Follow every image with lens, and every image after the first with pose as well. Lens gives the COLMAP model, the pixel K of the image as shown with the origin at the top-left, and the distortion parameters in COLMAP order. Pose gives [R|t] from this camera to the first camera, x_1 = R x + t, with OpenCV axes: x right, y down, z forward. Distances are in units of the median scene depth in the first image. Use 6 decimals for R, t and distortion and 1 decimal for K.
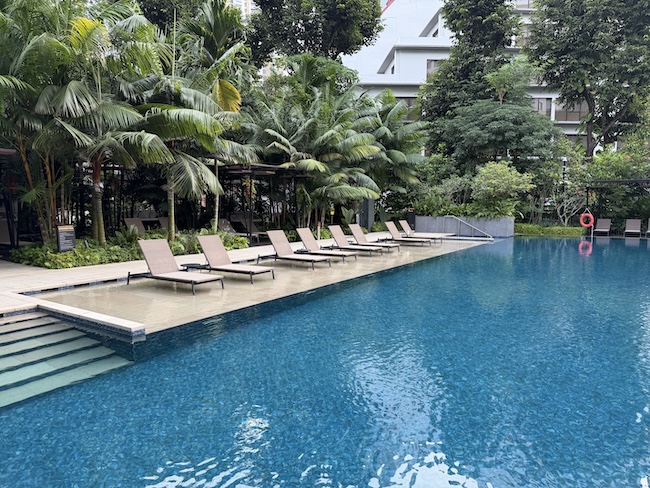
lens RADIAL K [[460.3, 0, 316.9], [0, 460.3, 246.2], [0, 0, 1]] dist [0.031243, -0.052488]
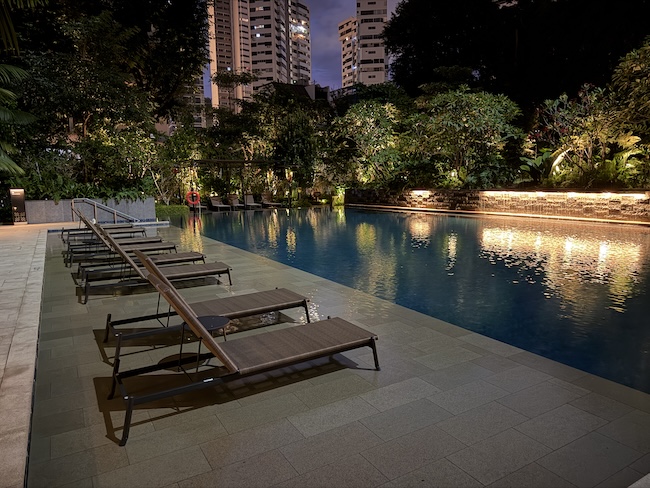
lens RADIAL K [[460.3, 0, 316.9], [0, 460.3, 246.2], [0, 0, 1]] dist [0.031243, -0.052488]
pose [[0.418527, -0.135658, 0.898016, -0.263148], [0.102975, 0.989493, 0.101485, -0.024951], [-0.902348, 0.049999, 0.428099, 0.326368]]
